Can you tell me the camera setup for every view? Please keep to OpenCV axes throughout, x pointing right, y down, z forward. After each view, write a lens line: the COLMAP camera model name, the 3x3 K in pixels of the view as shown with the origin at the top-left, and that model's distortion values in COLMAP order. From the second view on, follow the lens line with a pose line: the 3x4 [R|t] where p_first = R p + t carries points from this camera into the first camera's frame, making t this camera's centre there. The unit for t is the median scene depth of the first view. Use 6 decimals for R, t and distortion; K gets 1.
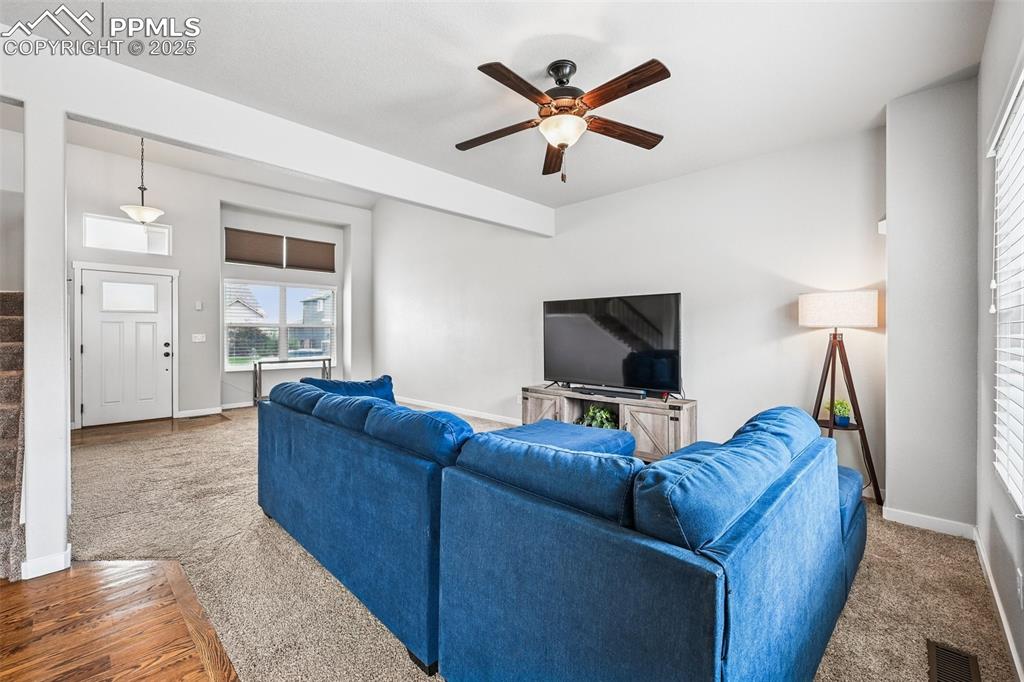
lens RADIAL K [[427.9, 0, 504.2], [0, 427.9, 336.0], [0, 0, 1]] dist [-0.000215, -0.000283]
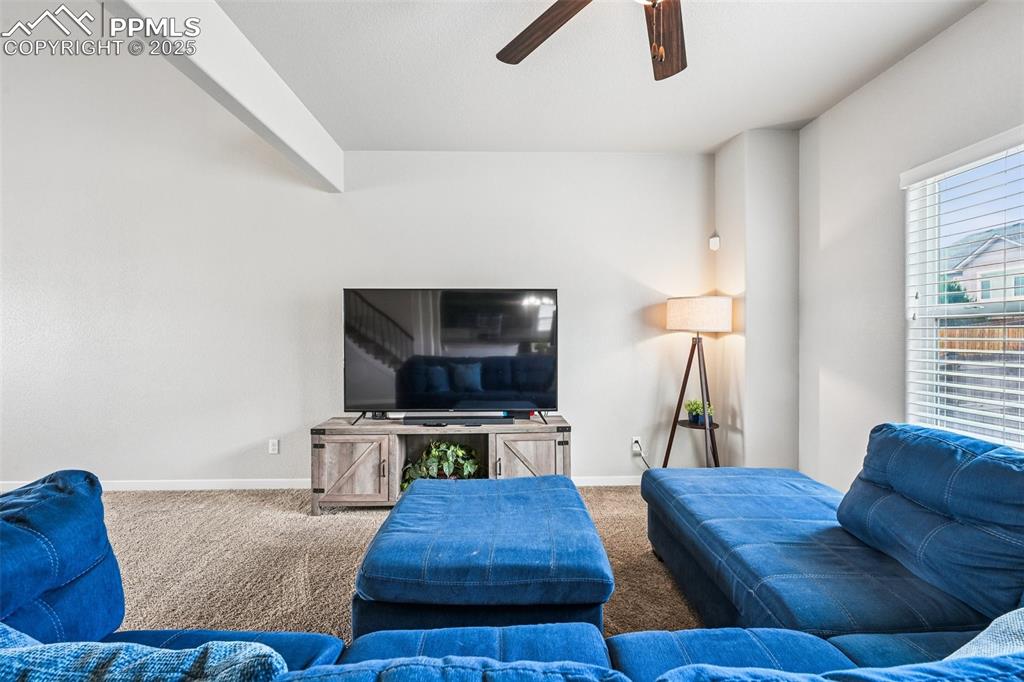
lens RADIAL K [[427.9, 0, 509.5], [0, 427.9, 337.7], [0, 0, 1]] dist [-0.000215, -0.000283]
pose [[0.699113, -0.003239, 0.715004, -0.224523], [0.008779, 0.999953, -0.004055, -0.003998], [-0.714957, 0.009112, 0.699109, 0.440821]]
